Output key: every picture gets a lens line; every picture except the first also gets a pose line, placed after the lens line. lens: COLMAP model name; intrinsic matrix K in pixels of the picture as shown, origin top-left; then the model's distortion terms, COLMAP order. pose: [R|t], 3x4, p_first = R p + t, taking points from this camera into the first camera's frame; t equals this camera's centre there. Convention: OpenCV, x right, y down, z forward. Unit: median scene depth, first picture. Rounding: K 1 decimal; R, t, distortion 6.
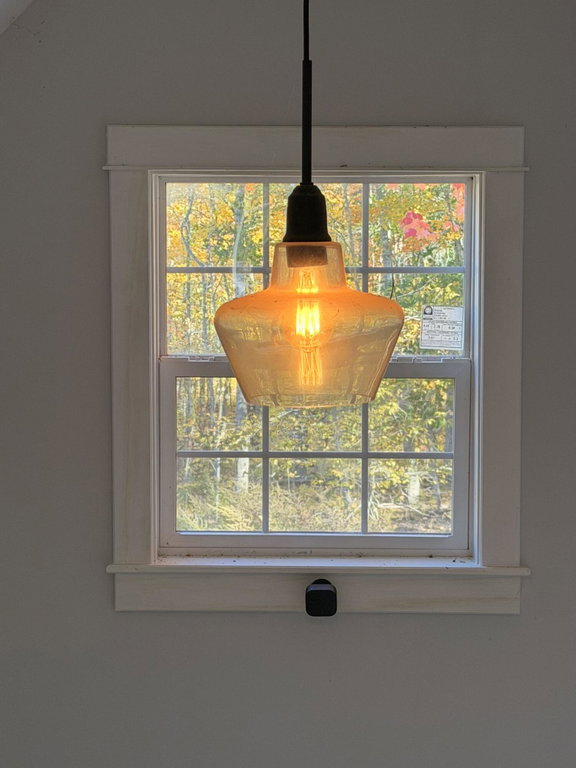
lens RADIAL K [[1686.2, 0, 288.0], [0, 1686.2, 384.0], [0, 0, 1]] dist [0.266576, -0.036010]
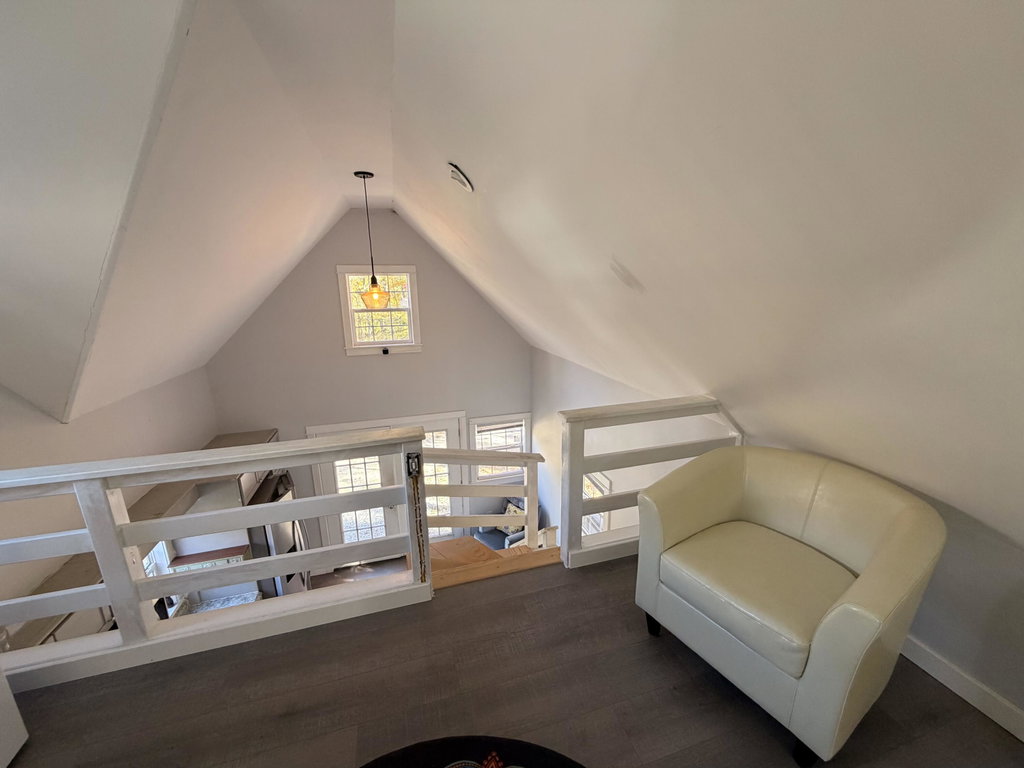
lens RADIAL K [[400.2, 0, 512.4], [0, 400.2, 385.6], [0, 0, 1]] dist [-0.002337, -0.000008]
pose [[0.958933, -0.085802, 0.270342, 0.054424], [0.044006, 0.986612, 0.157039, 0.048143], [-0.280197, -0.138693, 0.949870, -0.400304]]
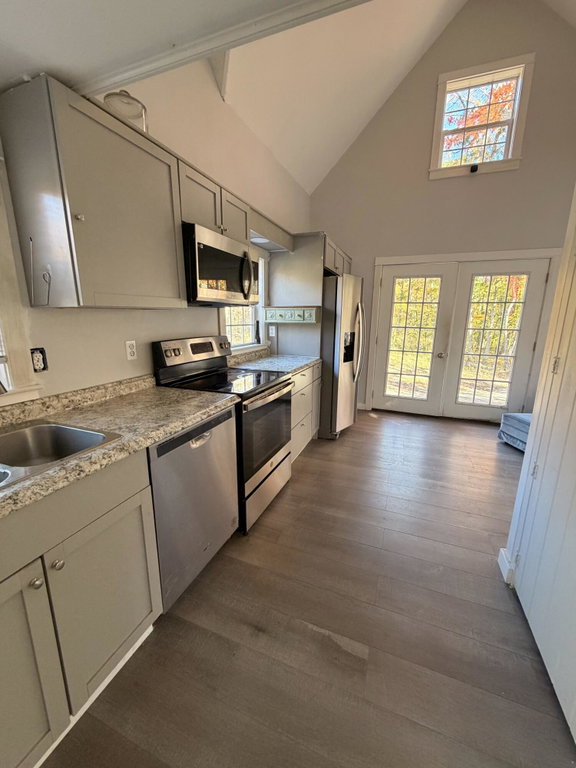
lens RADIAL K [[304.7, 0, 287.6], [0, 304.7, 380.9], [0, 0, 1]] dist [-0.000995, -0.000177]
pose [[0.926230, 0.087710, -0.366612, -0.107452], [-0.044304, 0.991143, 0.125193, 0.668262], [0.374345, -0.099716, 0.921912, -0.125086]]
